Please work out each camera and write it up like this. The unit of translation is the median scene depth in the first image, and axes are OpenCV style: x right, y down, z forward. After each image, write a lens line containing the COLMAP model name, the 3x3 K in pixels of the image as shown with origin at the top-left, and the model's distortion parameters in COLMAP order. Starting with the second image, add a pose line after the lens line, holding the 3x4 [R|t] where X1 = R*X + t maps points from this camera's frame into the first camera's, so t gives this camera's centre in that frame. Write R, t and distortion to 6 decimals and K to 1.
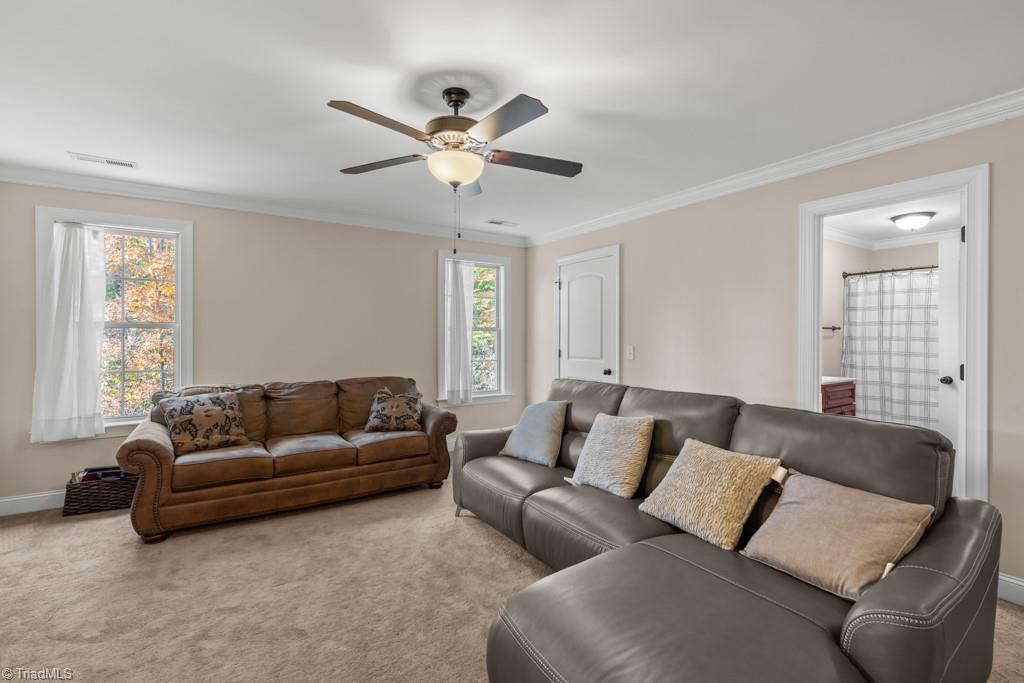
lens RADIAL K [[461.5, 0, 512.2], [0, 461.5, 334.9], [0, 0, 1]] dist [0.001361, 0.000474]
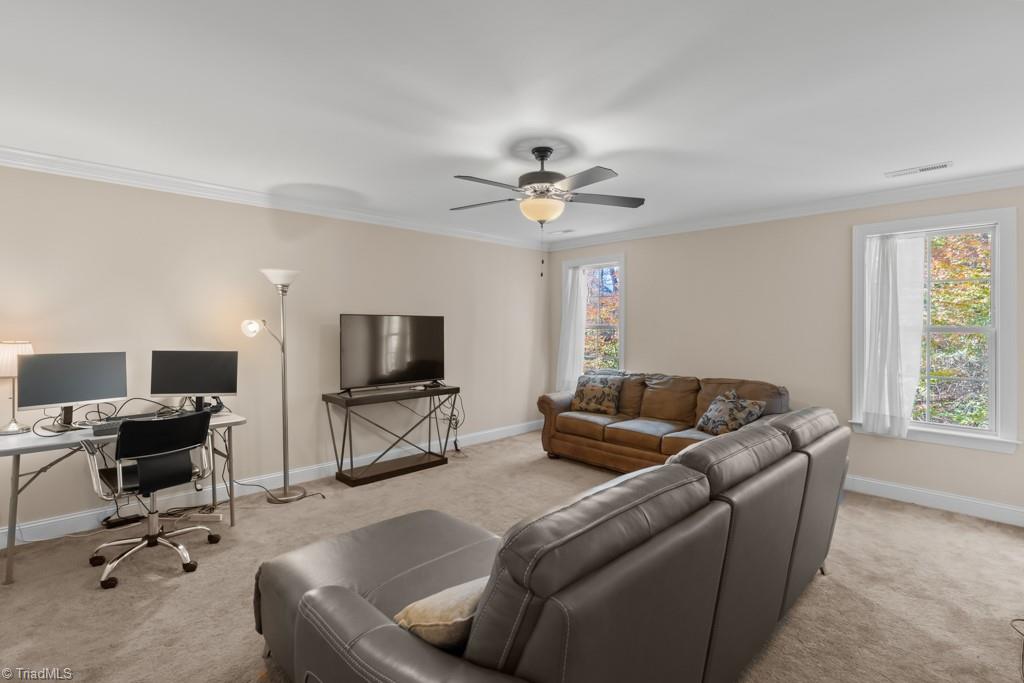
lens RADIAL K [[468.1, 0, 515.3], [0, 468.1, 330.0], [0, 0, 1]] dist [-0.001584, -0.000126]
pose [[0.222752, 0.009406, -0.974830, 0.740642], [-0.003581, 0.999955, 0.008830, -0.026849], [0.974869, 0.001524, 0.222776, 0.432022]]
